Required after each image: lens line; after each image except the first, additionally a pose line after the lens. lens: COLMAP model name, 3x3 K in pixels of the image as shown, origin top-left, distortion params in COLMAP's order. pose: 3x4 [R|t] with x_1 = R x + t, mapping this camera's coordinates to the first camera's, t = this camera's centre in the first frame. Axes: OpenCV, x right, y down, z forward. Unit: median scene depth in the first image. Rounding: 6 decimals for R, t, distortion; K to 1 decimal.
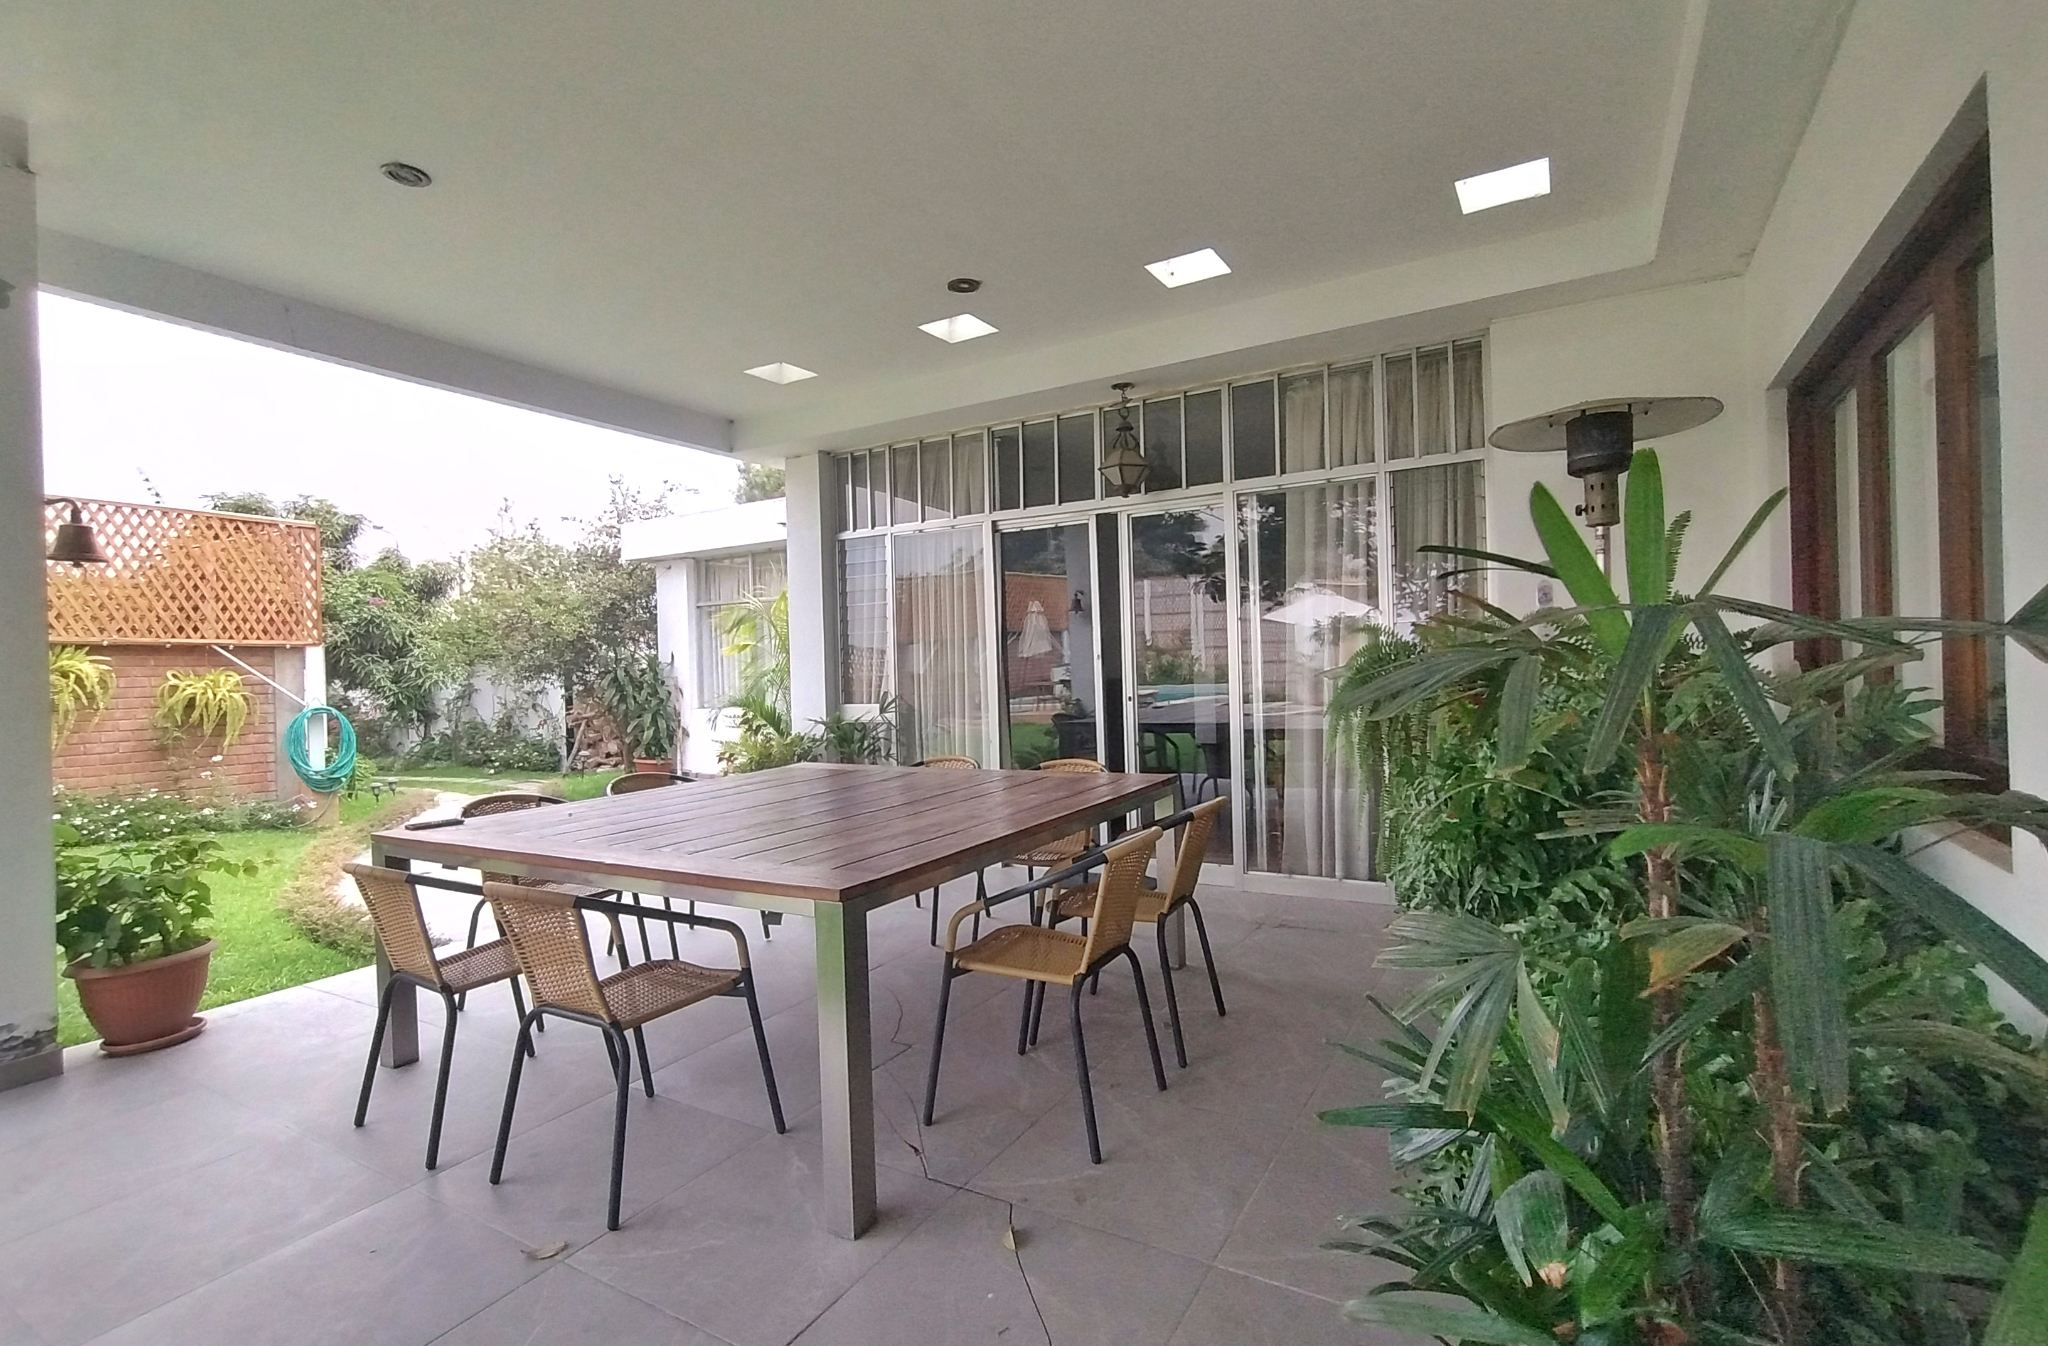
lens RADIAL K [[965.7, 0, 984.2], [0, 965.7, 680.5], [0, 0, 1]] dist [0.001373, 0.000695]
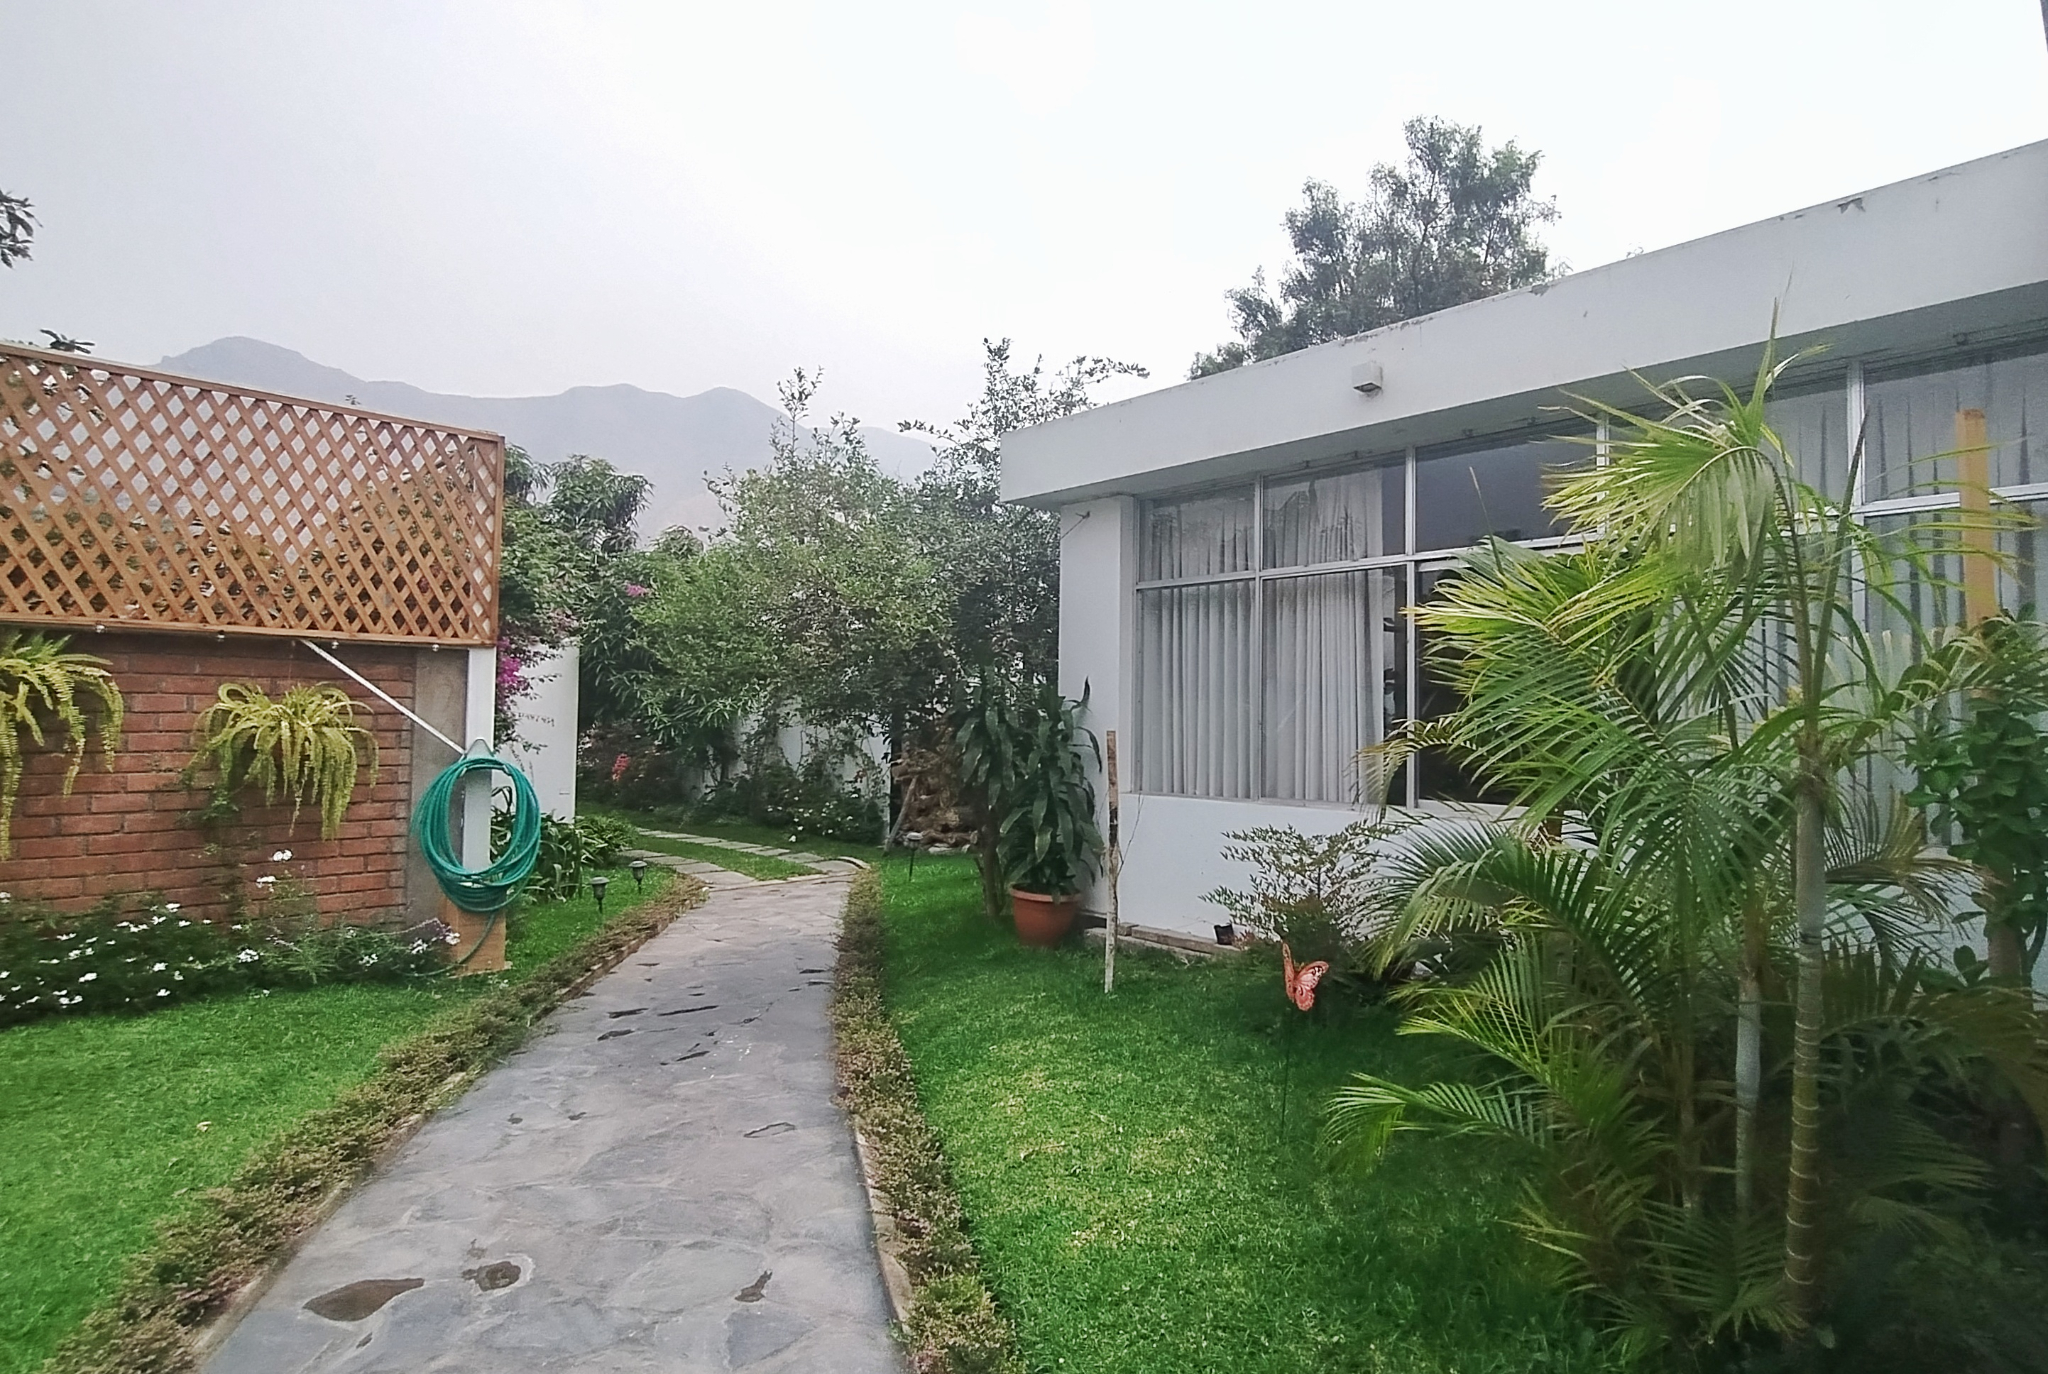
lens RADIAL K [[1051.5, 0, 1024.0], [0, 1051.5, 687.0], [0, 0, 1]] dist [0.000041, -0.000304]
pose [[0.958468, 0.032719, -0.283317, -0.216327], [-0.041289, 0.998851, -0.024327, -0.011540], [0.282195, 0.035014, 0.958718, 0.501742]]
